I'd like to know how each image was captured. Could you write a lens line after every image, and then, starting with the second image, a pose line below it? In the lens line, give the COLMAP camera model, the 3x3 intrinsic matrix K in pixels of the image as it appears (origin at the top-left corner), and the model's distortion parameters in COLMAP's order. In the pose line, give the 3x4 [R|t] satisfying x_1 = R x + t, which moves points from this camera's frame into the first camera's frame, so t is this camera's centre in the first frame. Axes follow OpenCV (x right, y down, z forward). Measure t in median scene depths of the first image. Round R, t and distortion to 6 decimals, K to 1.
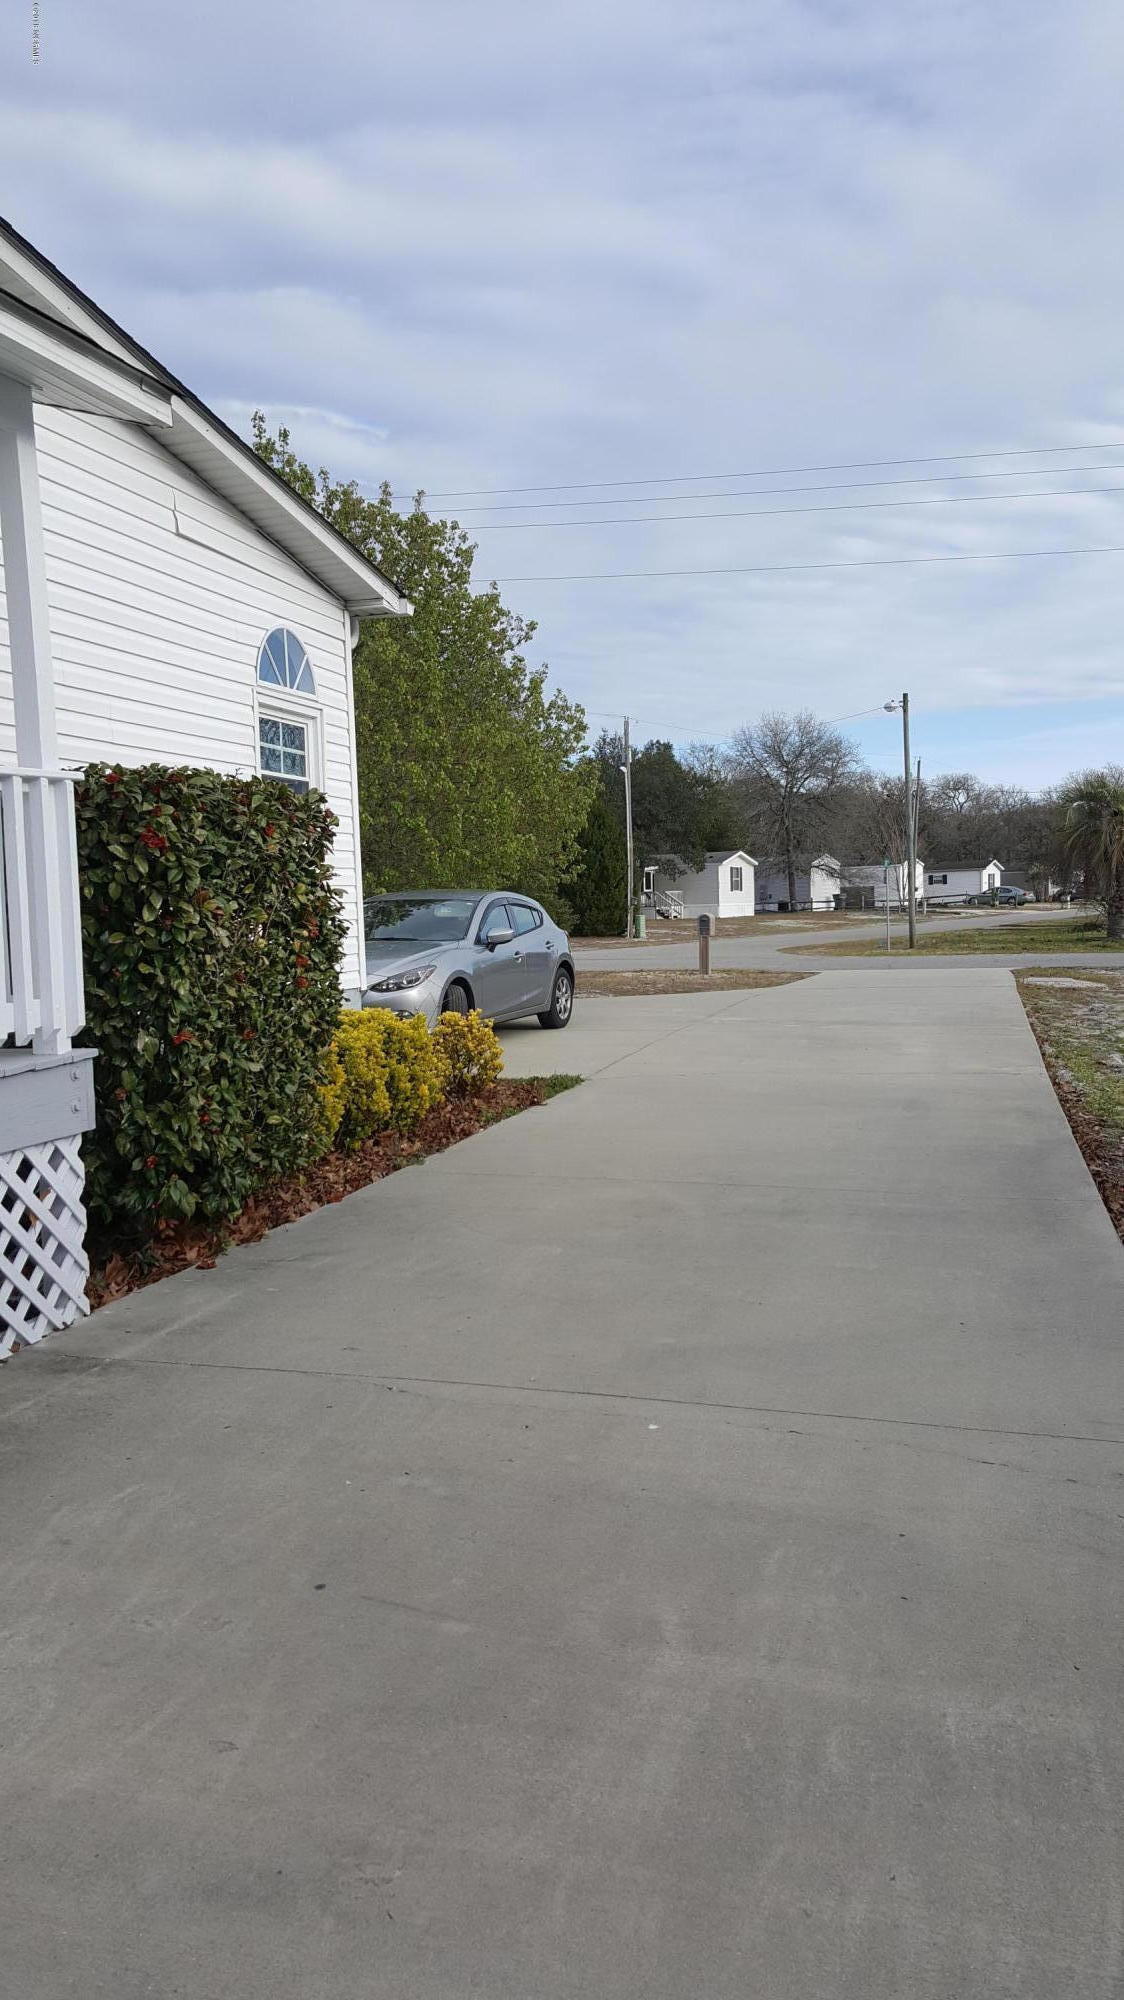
lens RADIAL K [[1491.5, 0, 554.5], [0, 1491.5, 998.8], [0, 0, 1]] dist [0.077015, -0.050991]
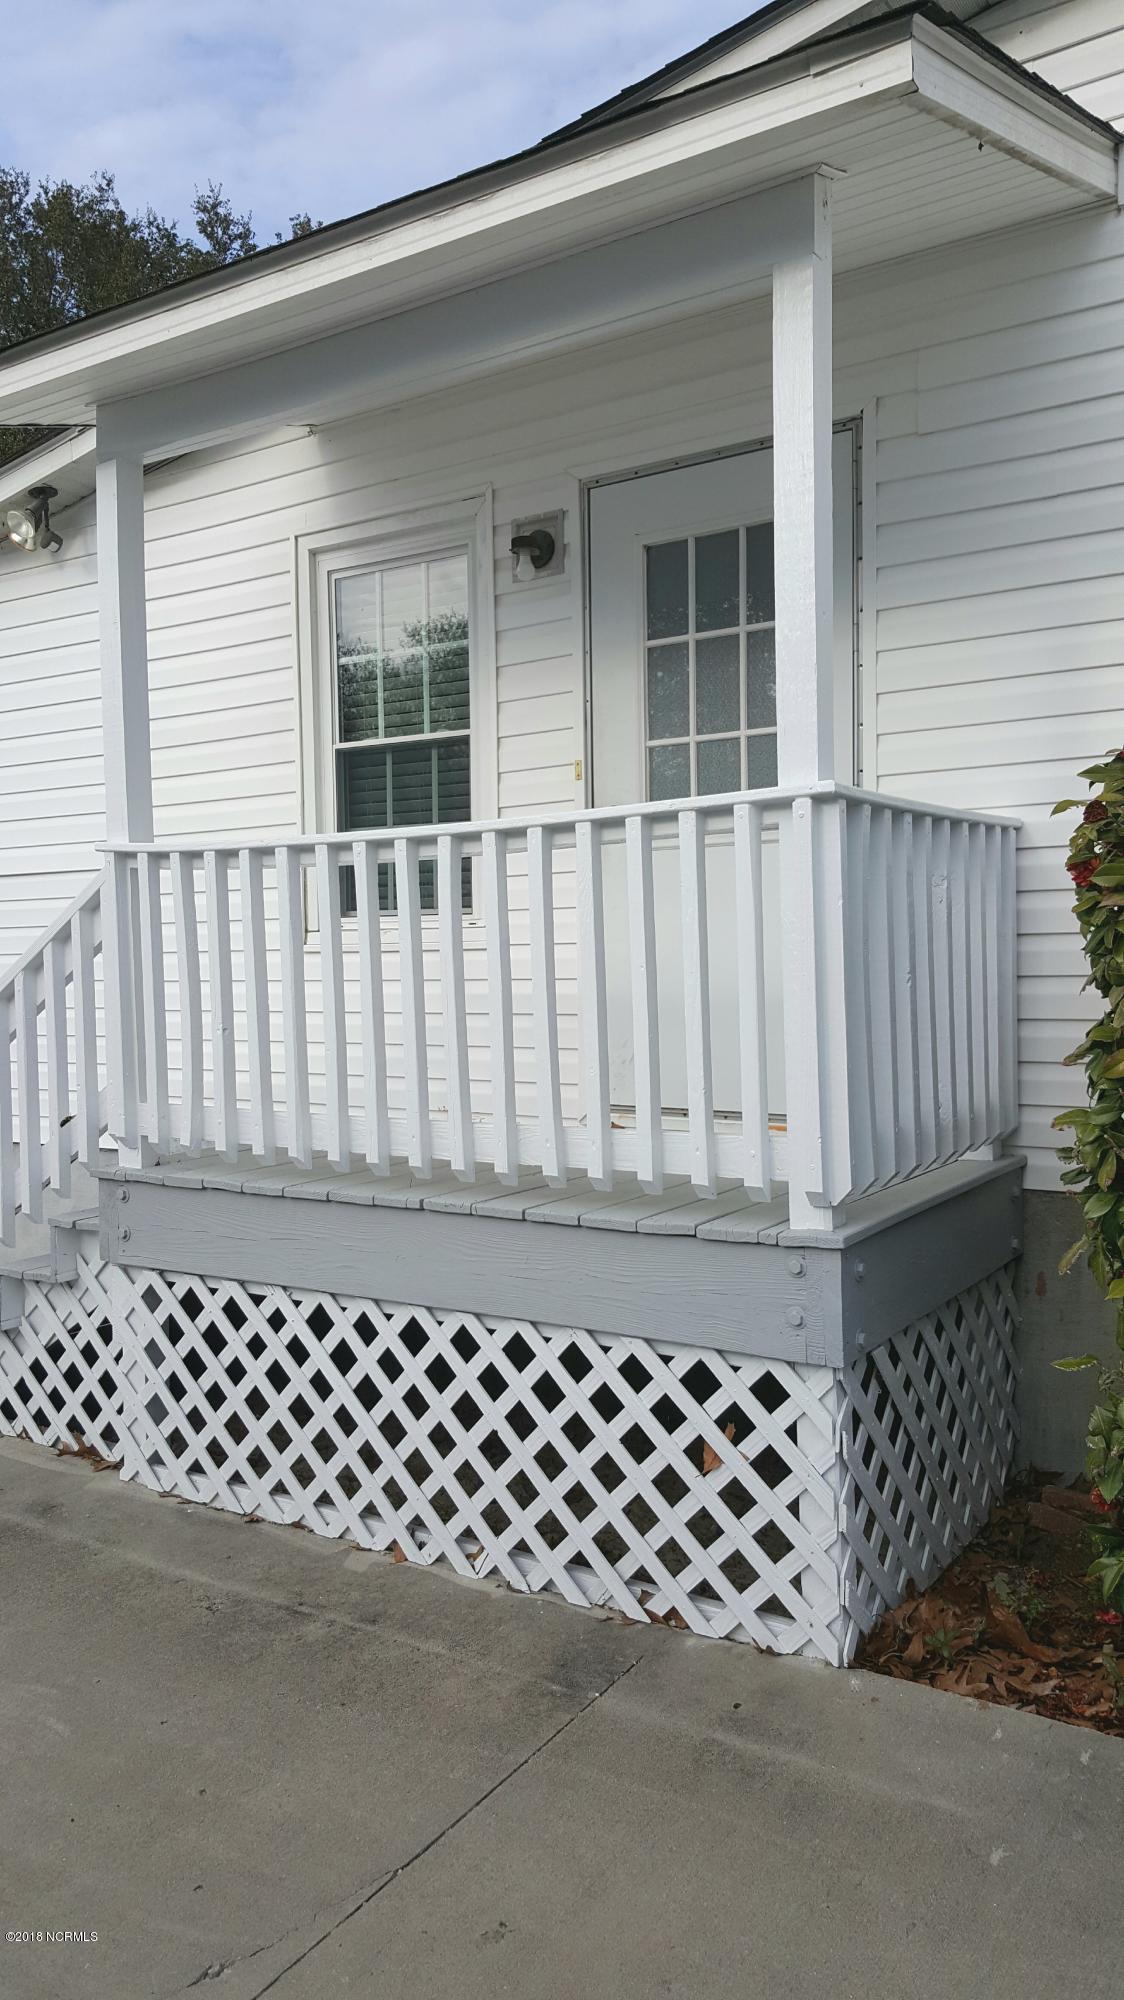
lens RADIAL K [[1491.5, 0, 558.8], [0, 1491.5, 997.1], [0, 0, 1]] dist [0.077015, -0.050991]
pose [[-0.295403, 0.044858, -0.954319, 0.351379], [-0.036760, 0.997624, 0.058272, -0.109849], [0.954665, 0.052295, -0.293052, 1.271425]]
